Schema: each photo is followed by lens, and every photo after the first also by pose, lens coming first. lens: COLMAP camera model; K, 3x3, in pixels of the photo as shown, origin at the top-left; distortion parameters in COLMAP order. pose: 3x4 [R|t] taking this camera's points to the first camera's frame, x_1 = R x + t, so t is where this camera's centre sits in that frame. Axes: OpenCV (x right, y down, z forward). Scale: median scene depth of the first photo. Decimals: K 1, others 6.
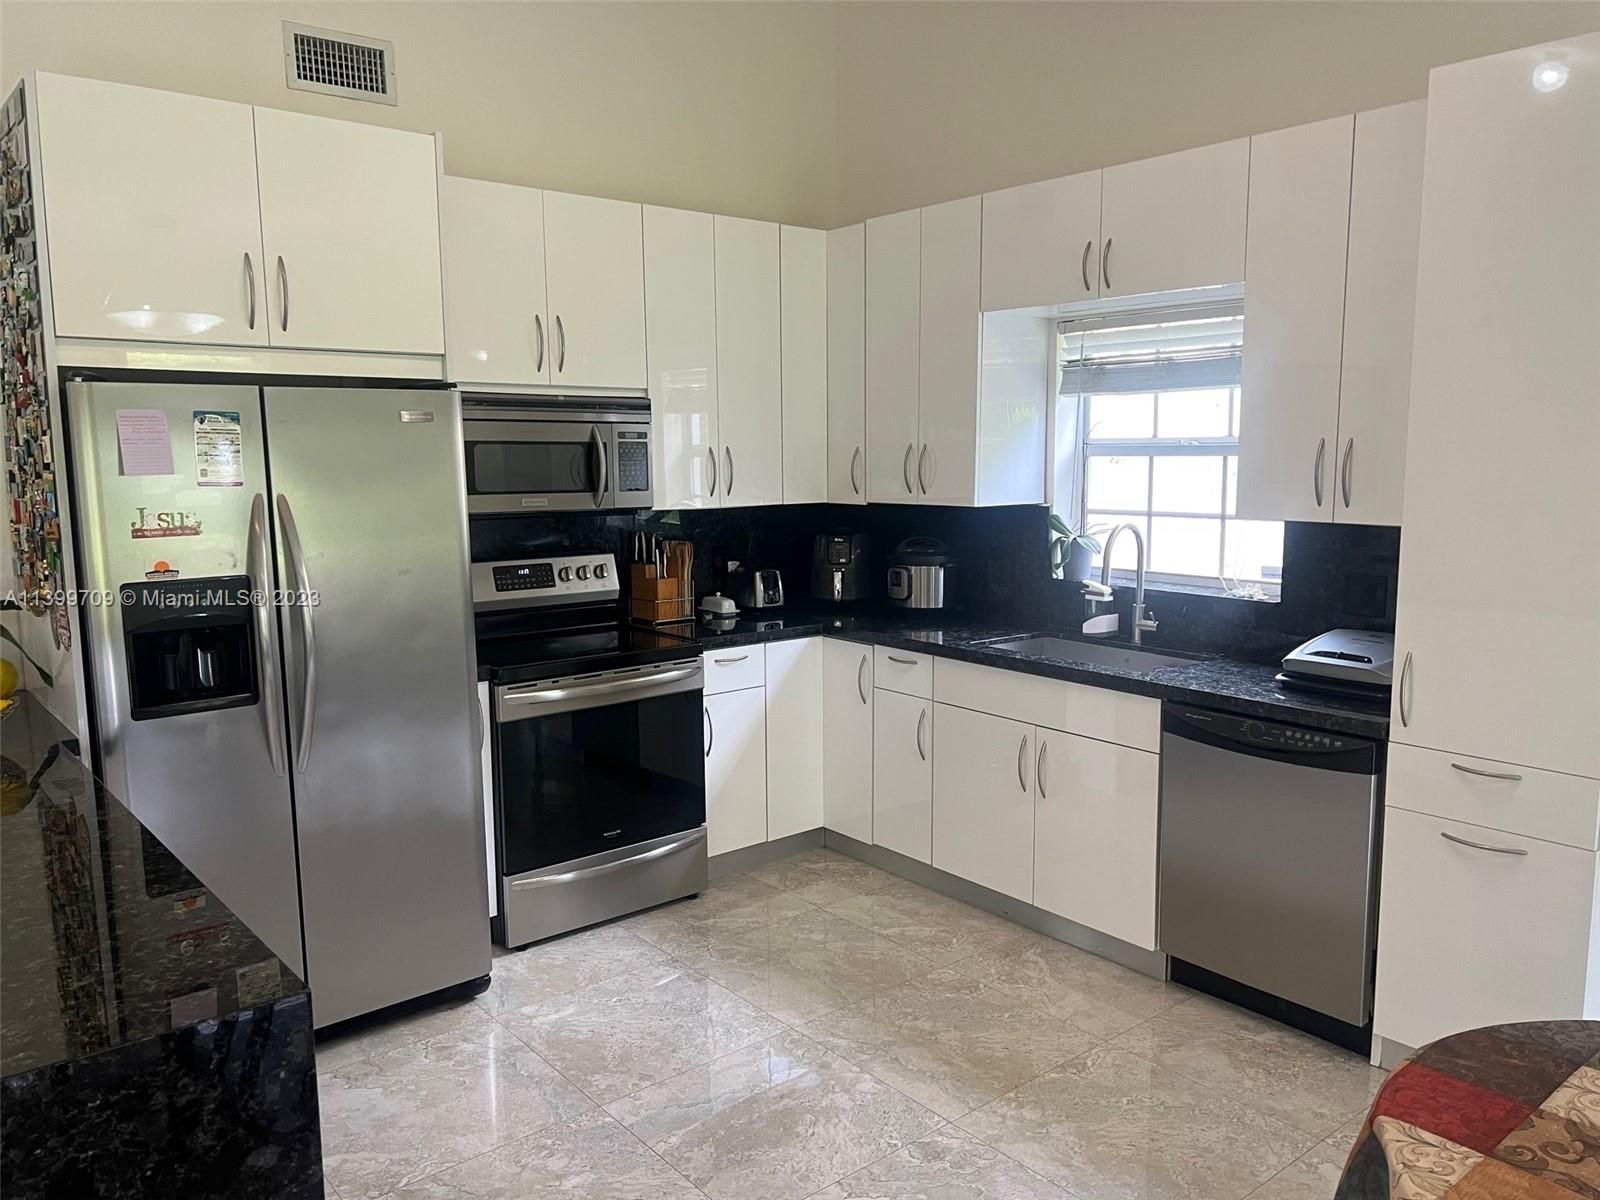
lens RADIAL K [[1202.3, 0, 809.3], [0, 1202.3, 608.2], [0, 0, 1]] dist [0.073986, -0.071546]
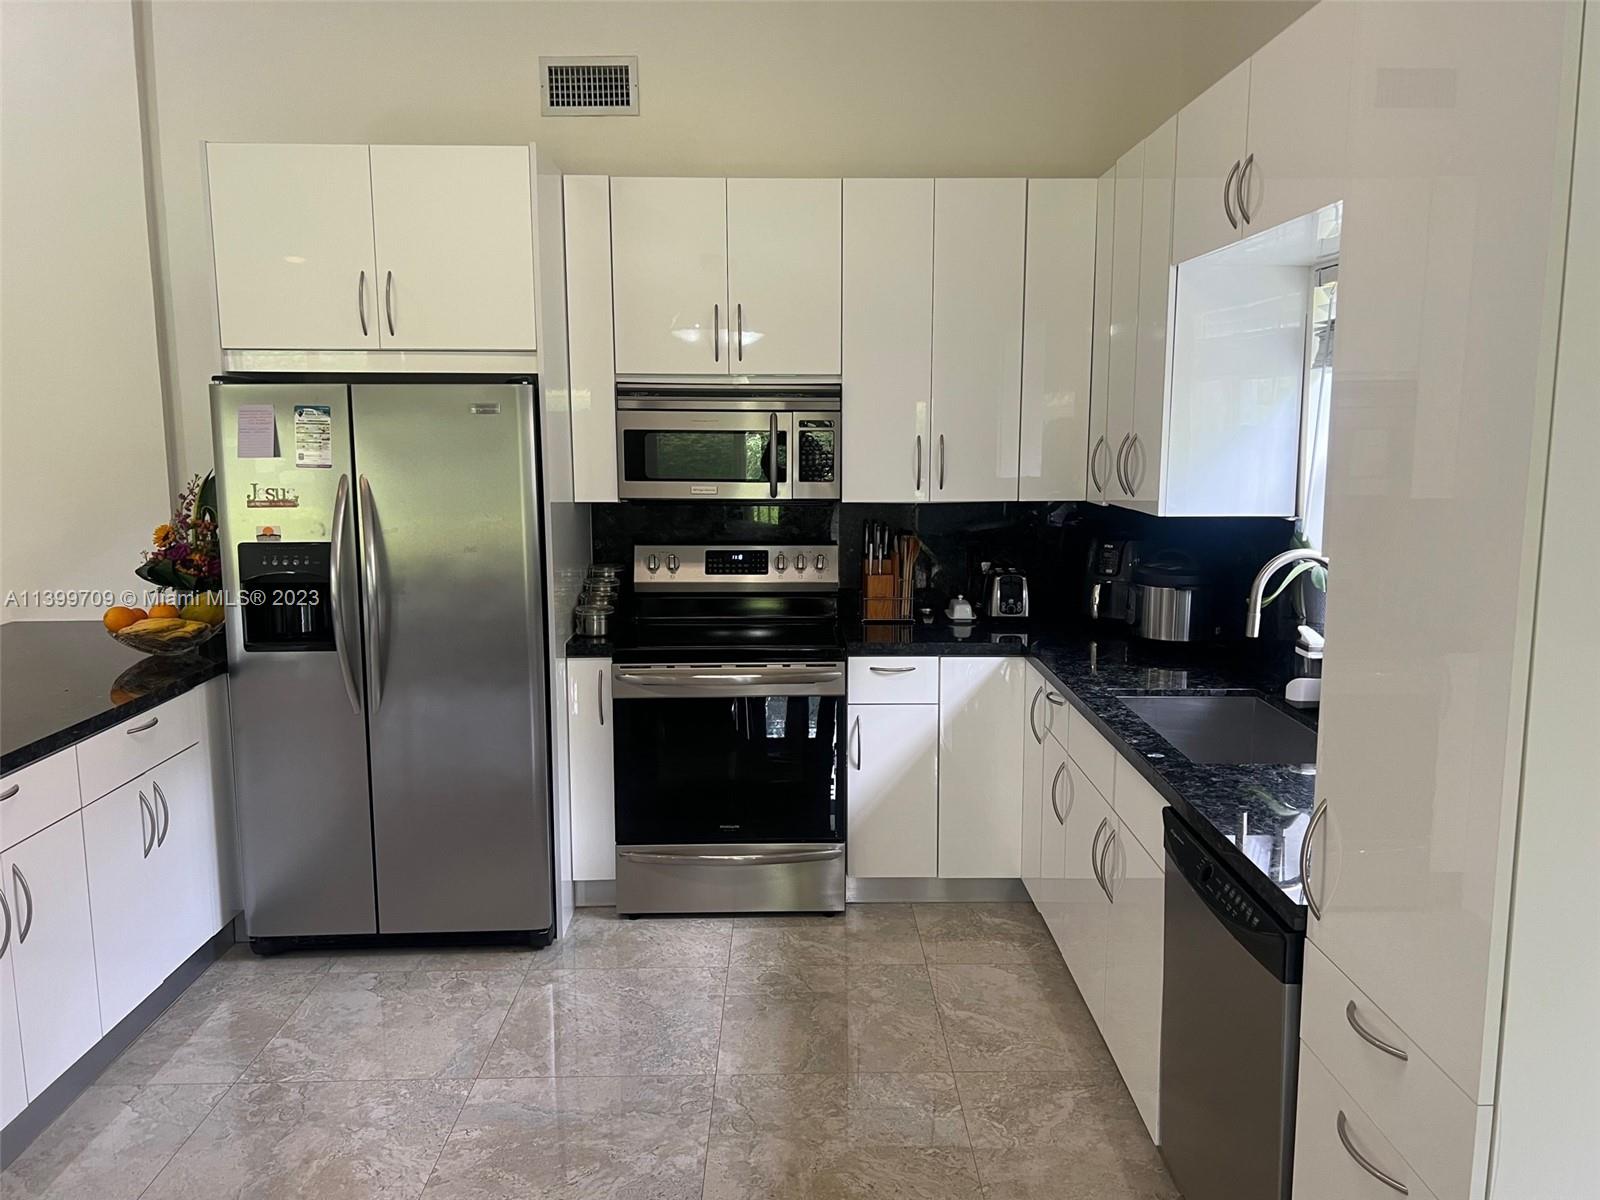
lens RADIAL K [[1202.3, 0, 803.5], [0, 1202.3, 598.1], [0, 0, 1]] dist [0.073986, -0.071546]
pose [[0.780416, 0.095304, -0.617955, 0.480084], [-0.087910, 0.995223, 0.042466, -0.048025], [0.619050, 0.021184, 0.785066, 0.262450]]
